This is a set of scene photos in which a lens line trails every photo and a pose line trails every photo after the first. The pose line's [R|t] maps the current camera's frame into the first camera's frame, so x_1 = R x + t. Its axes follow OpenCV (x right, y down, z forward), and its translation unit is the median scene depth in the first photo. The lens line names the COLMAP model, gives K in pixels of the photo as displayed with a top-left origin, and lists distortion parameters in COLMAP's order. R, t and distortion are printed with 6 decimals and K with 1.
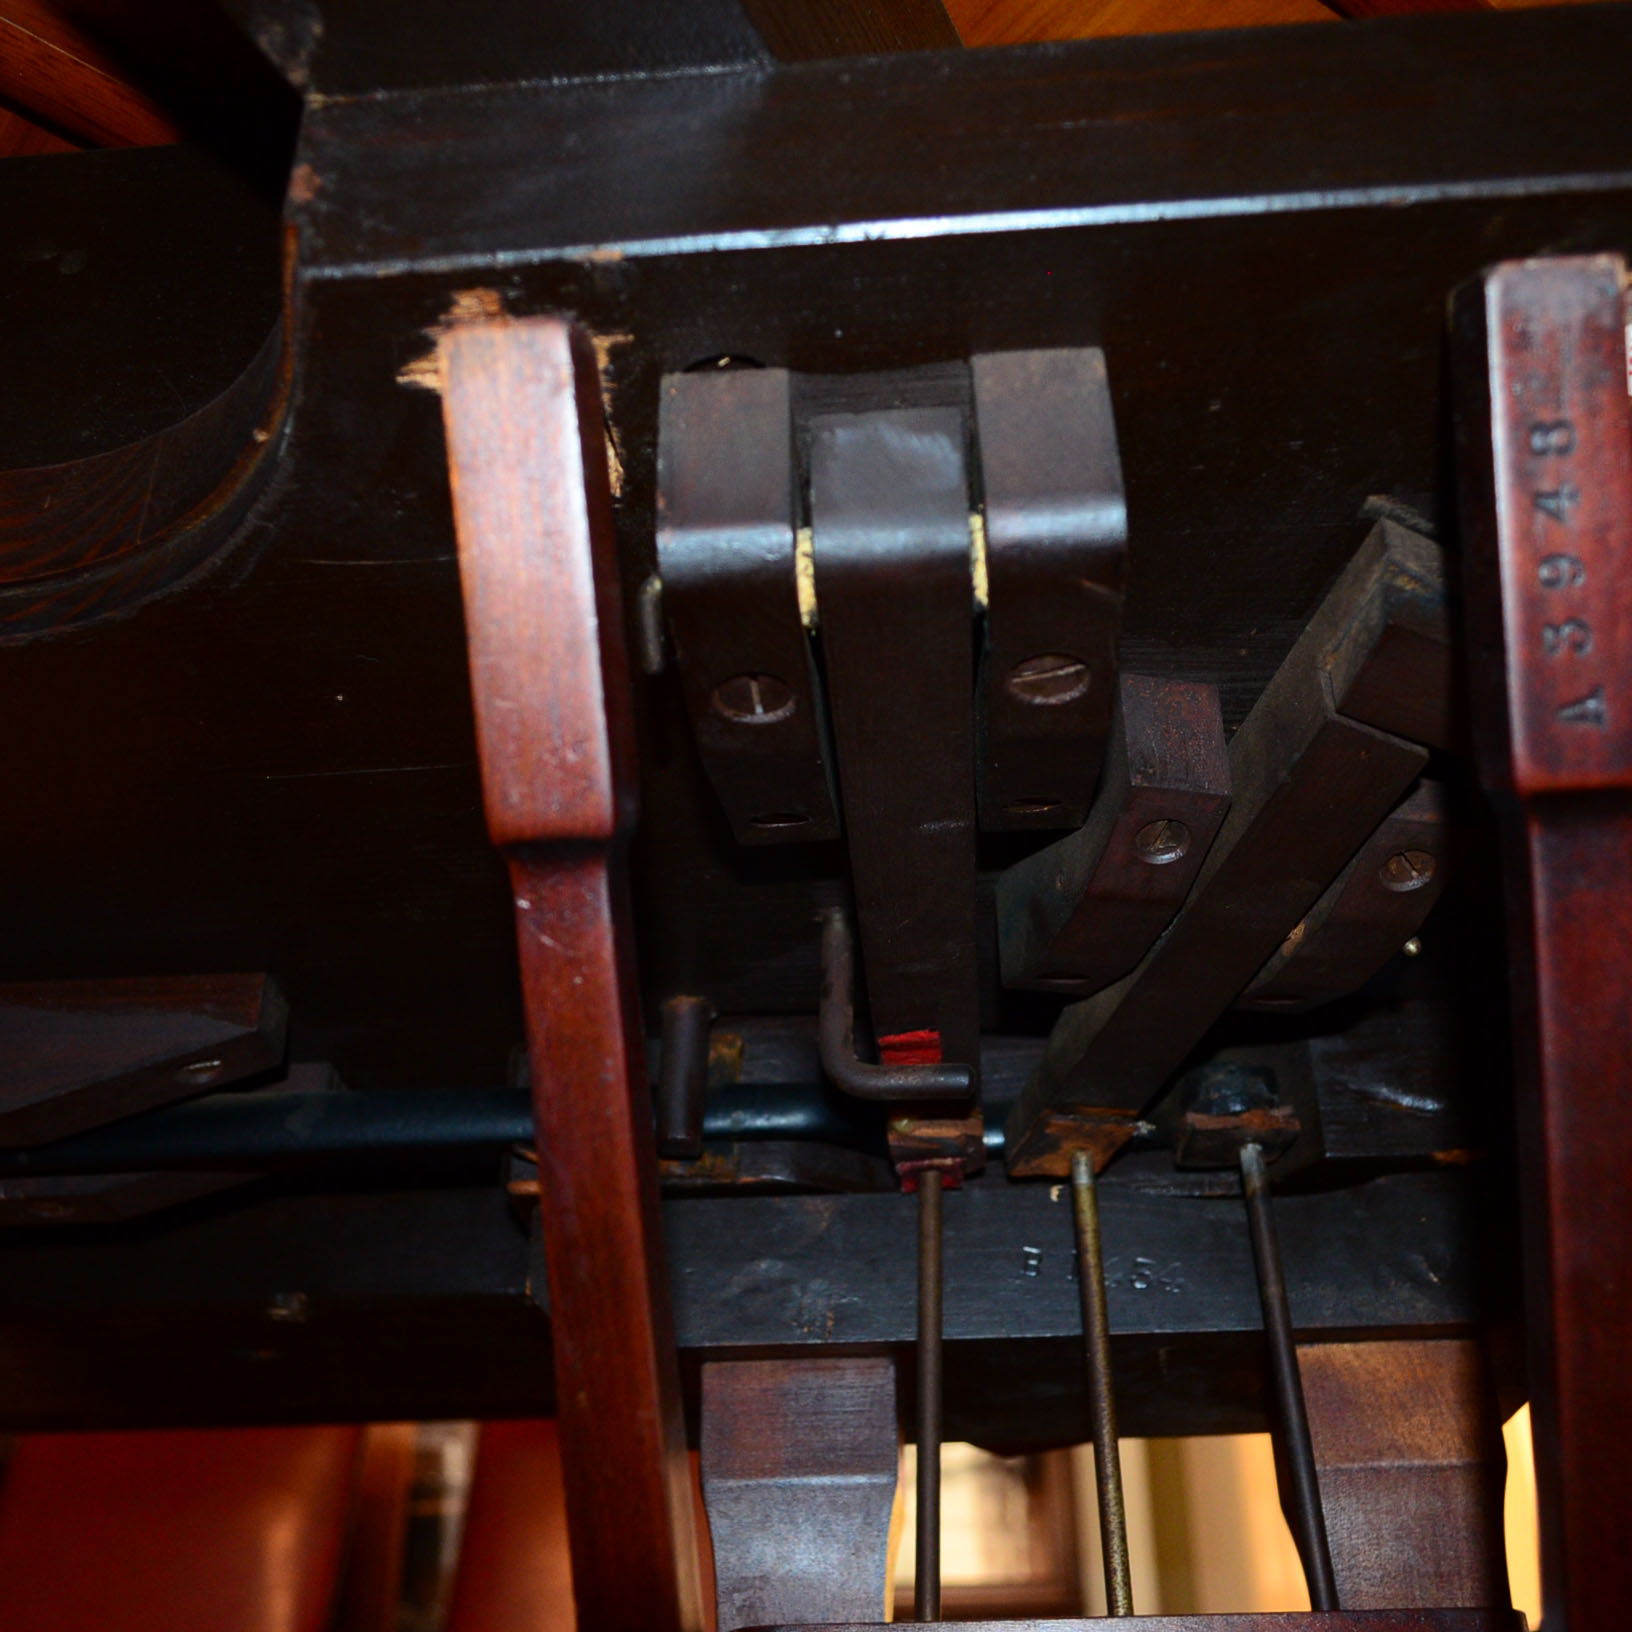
lens RADIAL K [[1874.7, 0, 816.7], [0, 1874.7, 837.2], [0, 0, 1]] dist [-0.020007, 0.010906]
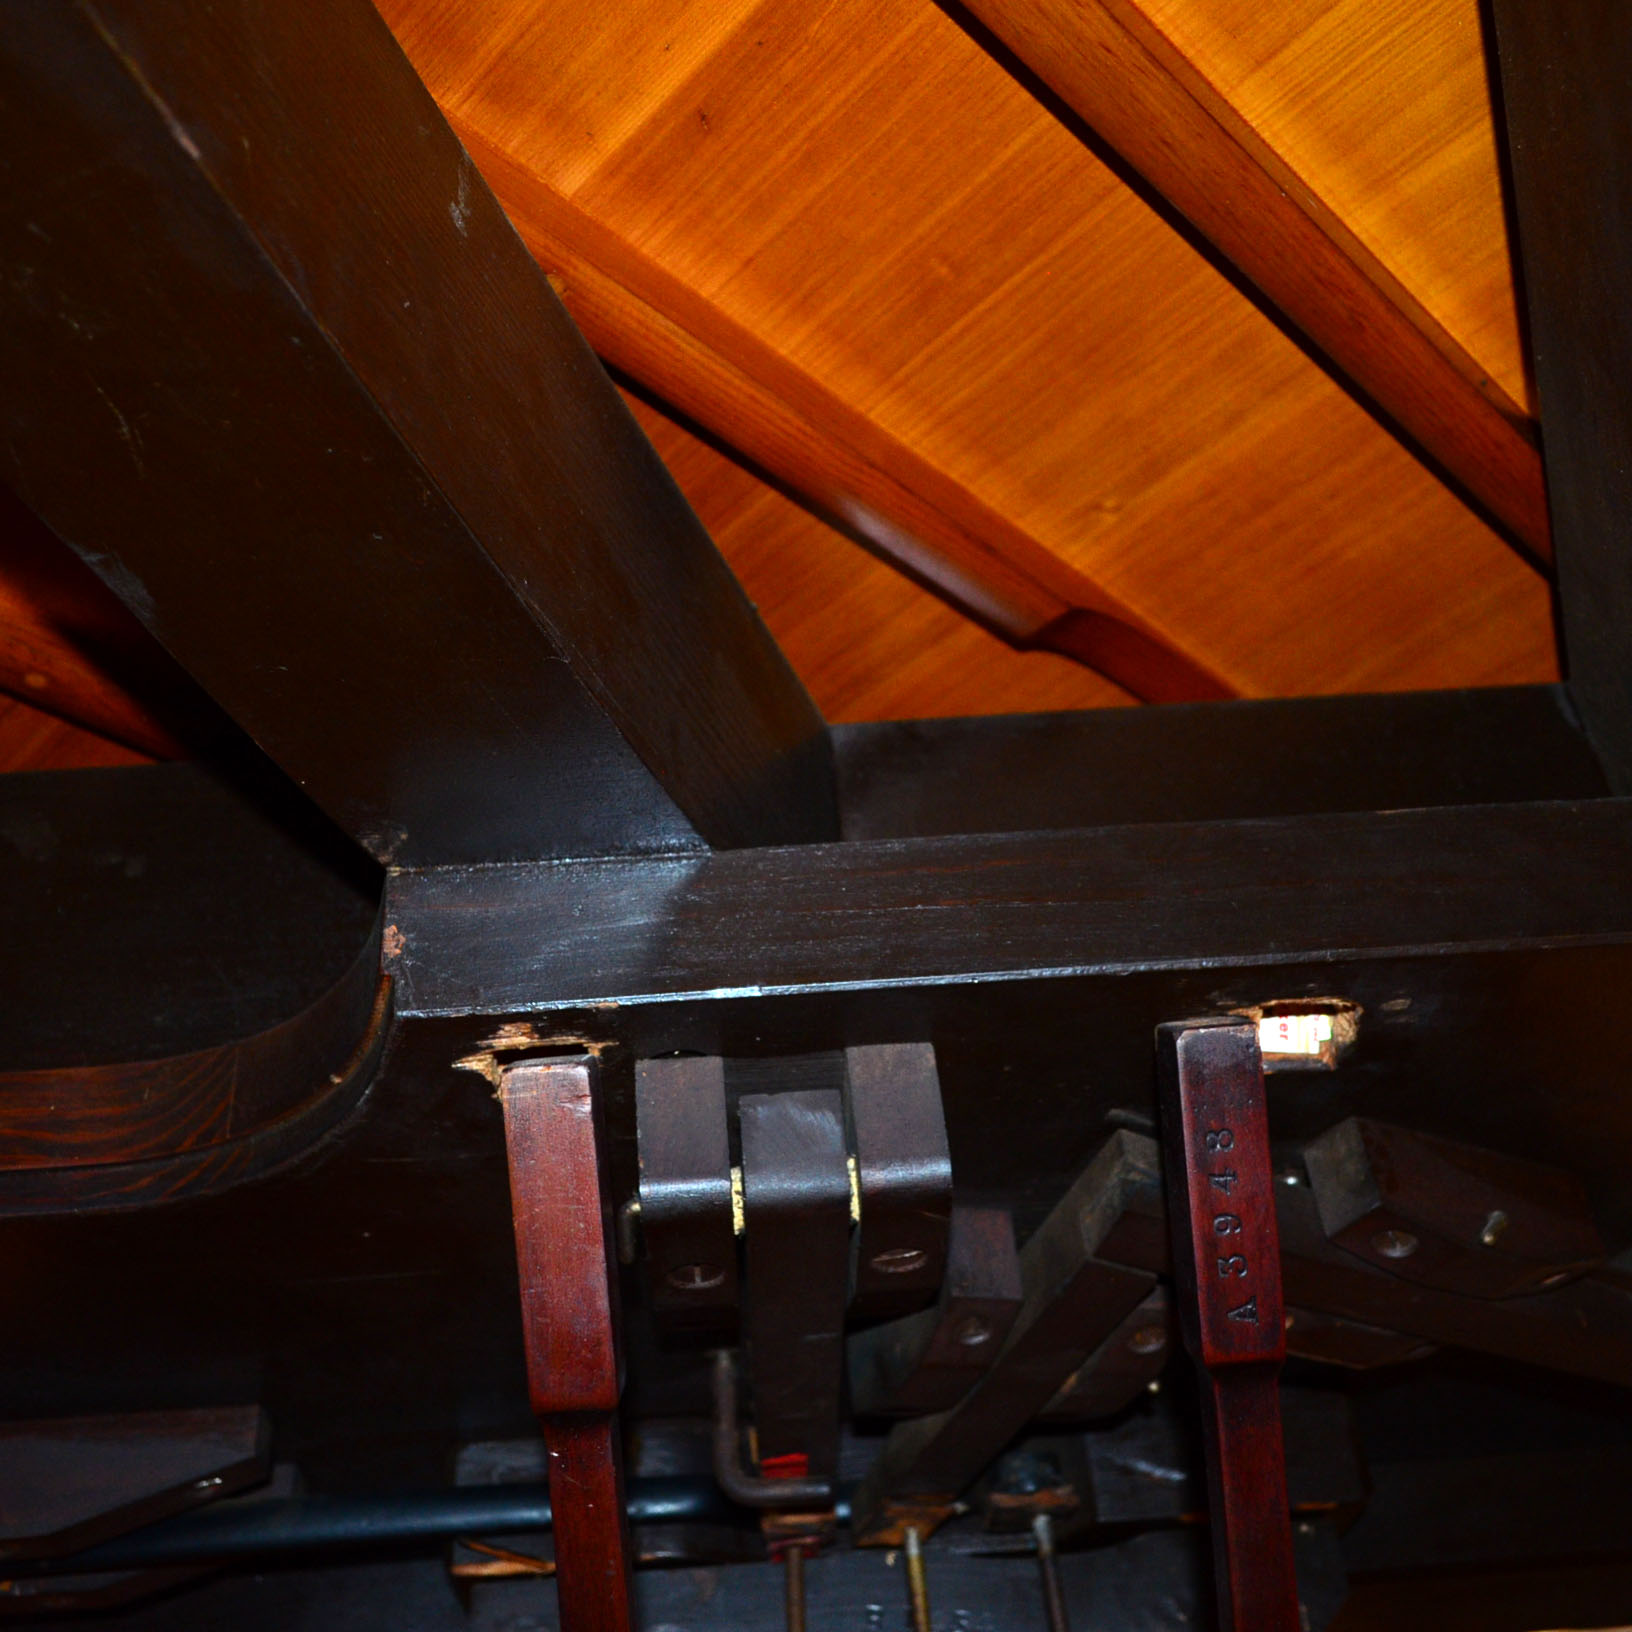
lens RADIAL K [[1874.7, 0, 816.7], [0, 1874.7, 837.2], [0, 0, 1]] dist [-0.020007, 0.010906]
pose [[0.993470, 0.000215, 0.114093, -0.091174], [0.011715, 0.994521, -0.103879, -0.222935], [-0.113490, 0.104538, 0.988024, -0.402385]]
